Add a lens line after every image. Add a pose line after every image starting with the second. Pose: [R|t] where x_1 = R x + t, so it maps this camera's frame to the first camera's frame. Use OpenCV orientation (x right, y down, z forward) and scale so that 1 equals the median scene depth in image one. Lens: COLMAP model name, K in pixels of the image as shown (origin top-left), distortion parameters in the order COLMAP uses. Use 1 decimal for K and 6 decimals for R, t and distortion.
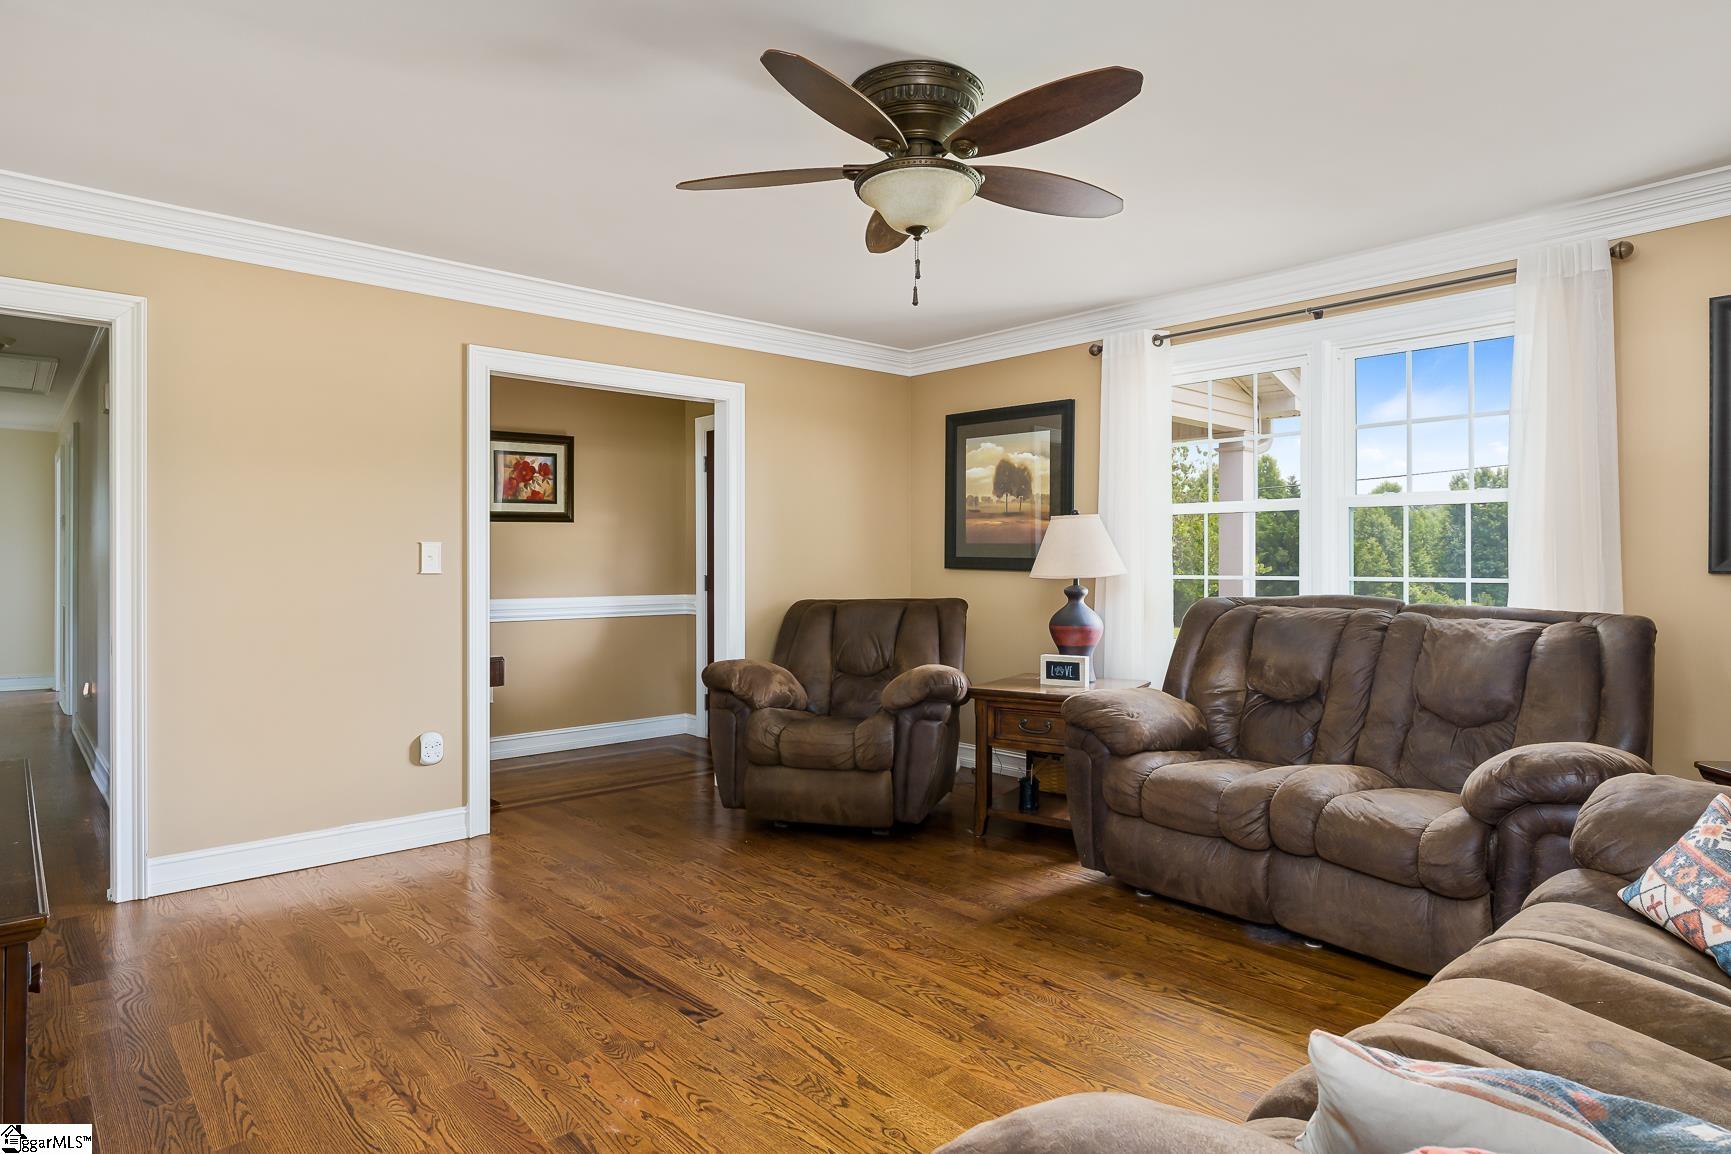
lens RADIAL K [[981.2, 0, 862.4], [0, 981.2, 571.8], [0, 0, 1]] dist [-0.004616, 0.000219]
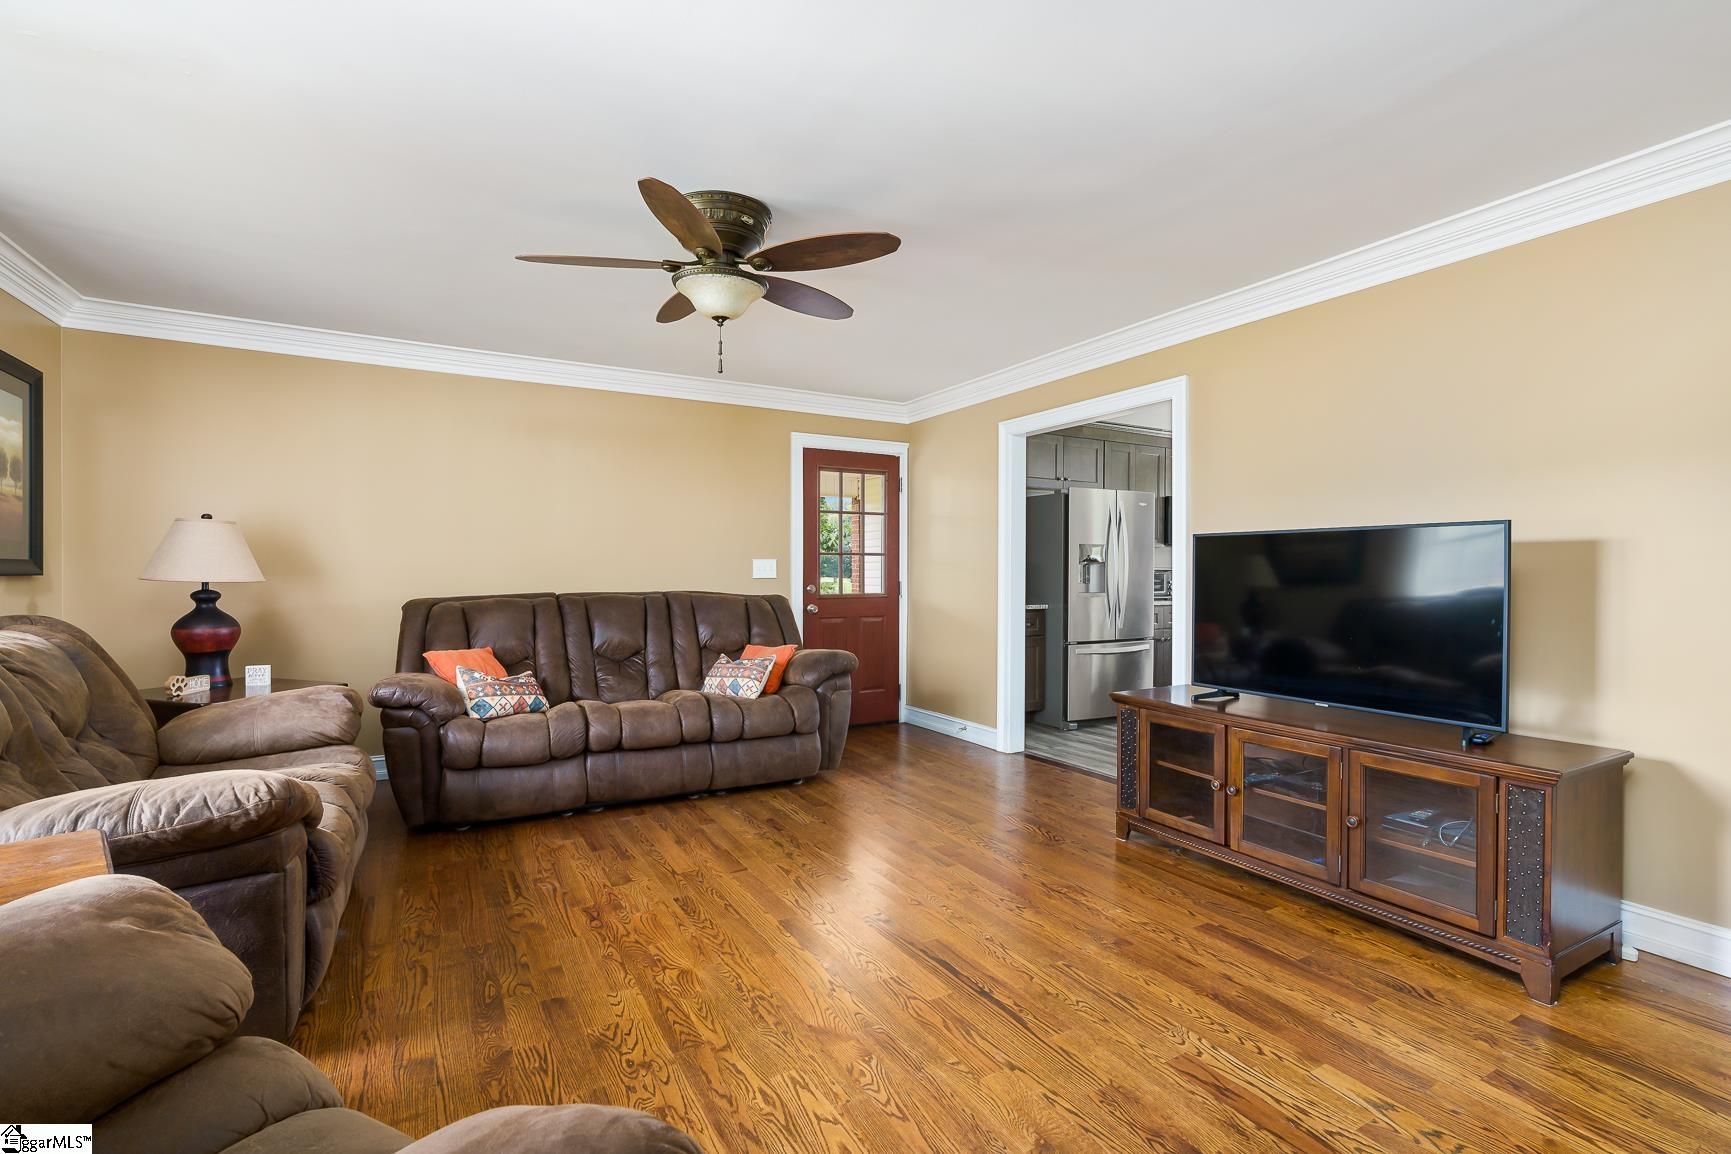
lens RADIAL K [[777.2, 0, 866.2], [0, 777.2, 572.5], [0, 0, 1]] dist [0.000634, 0.000029]
pose [[-0.979245, -0.005869, 0.202597, -0.311676], [-0.002989, 0.999890, 0.014516, -0.017512], [-0.202660, 0.013609, -0.979155, 1.762730]]
